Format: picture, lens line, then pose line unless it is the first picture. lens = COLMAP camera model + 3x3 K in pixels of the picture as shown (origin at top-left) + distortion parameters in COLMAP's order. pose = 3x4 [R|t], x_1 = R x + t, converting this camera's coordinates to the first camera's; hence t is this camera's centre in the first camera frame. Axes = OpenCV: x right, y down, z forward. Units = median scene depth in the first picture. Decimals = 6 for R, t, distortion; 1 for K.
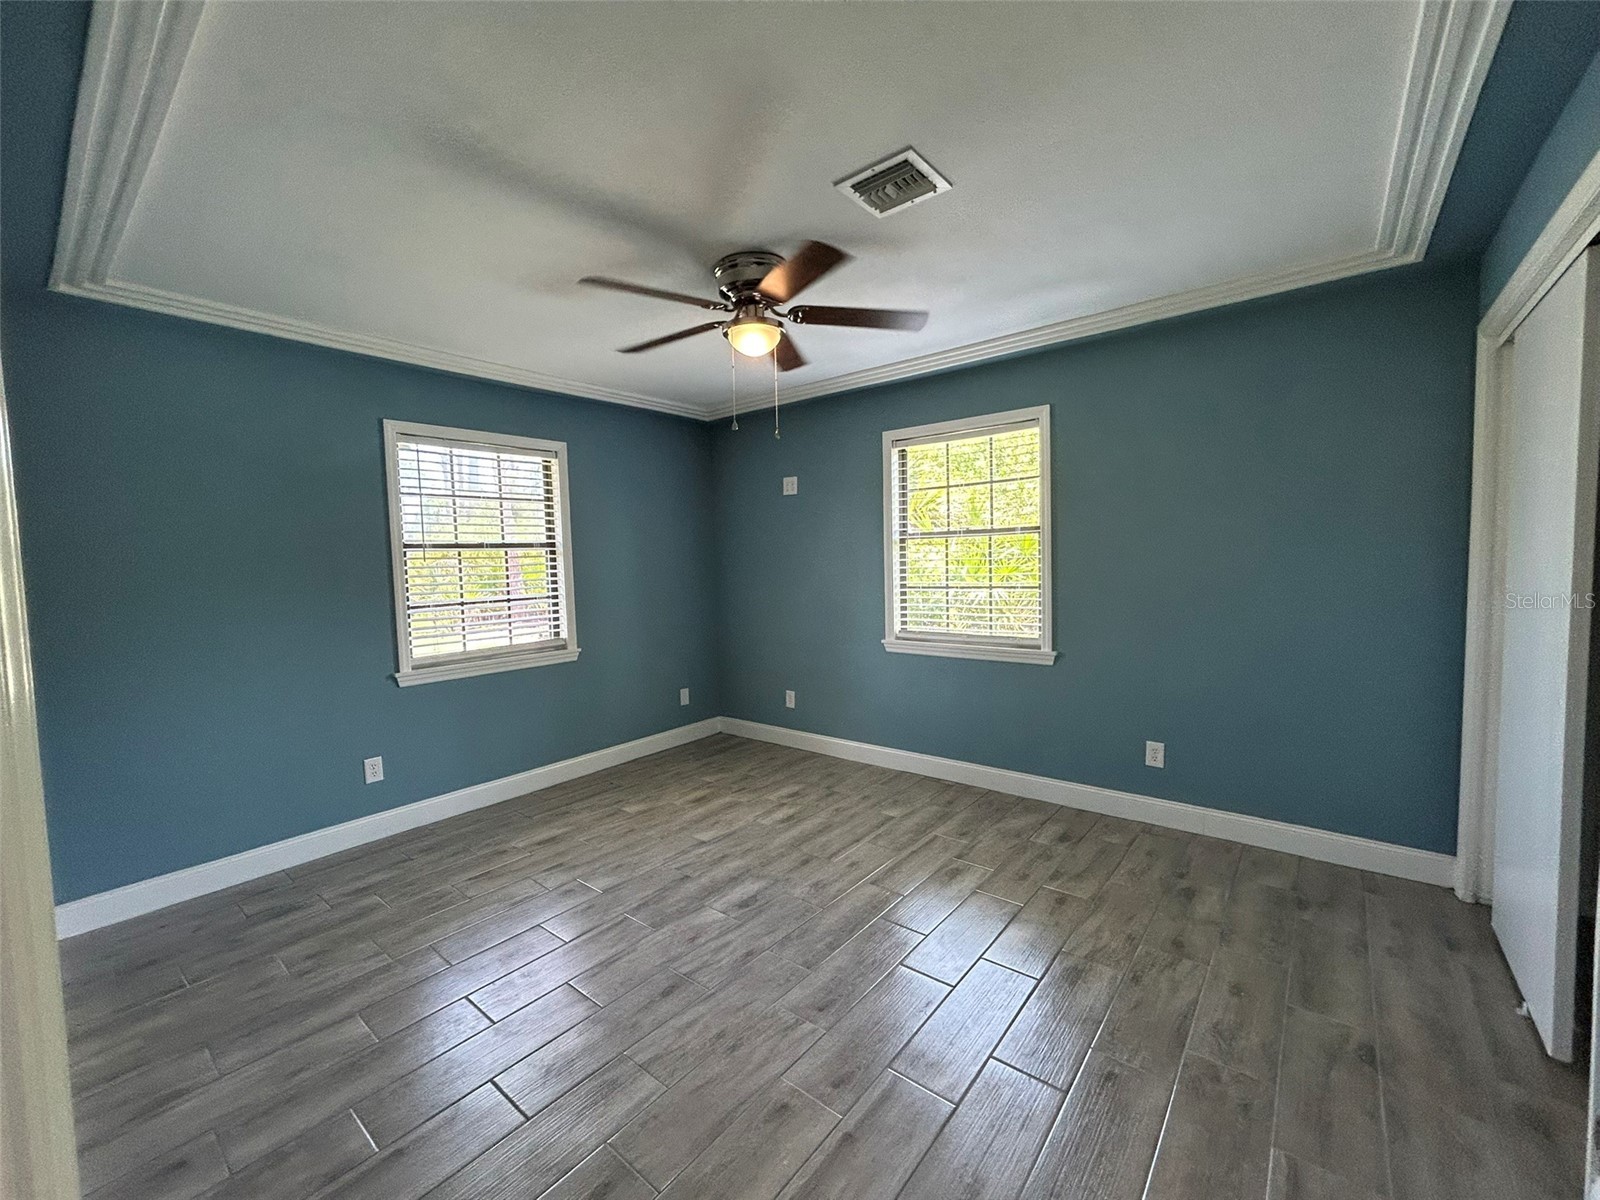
lens RADIAL K [[644.9, 0, 797.9], [0, 644.9, 597.7], [0, 0, 1]] dist [-0.001473, 0.000308]
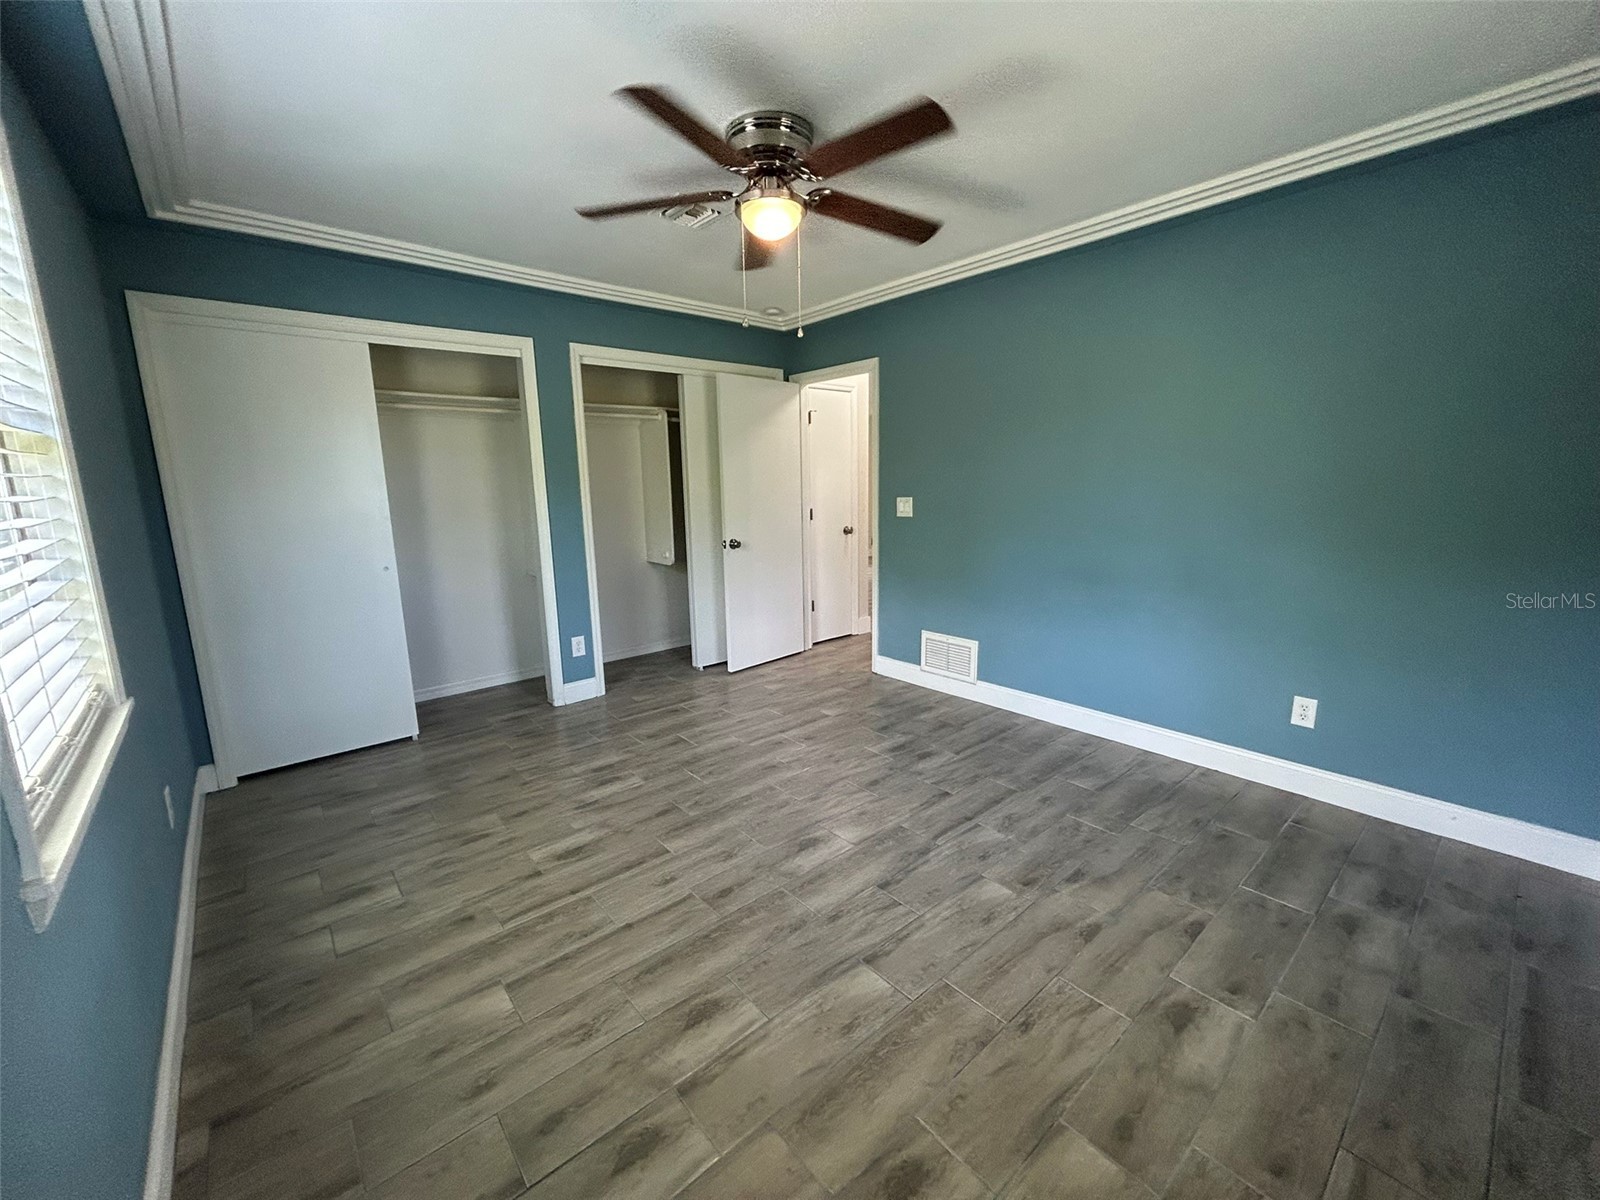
lens RADIAL K [[644.9, 0, 797.9], [0, 644.9, 597.7], [0, 0, 1]] dist [-0.001473, 0.000308]
pose [[-0.983475, 0.015485, 0.180382, -0.203855], [0.057713, 0.971171, 0.231291, -0.082368], [-0.171600, 0.237879, -0.956016, 1.565497]]
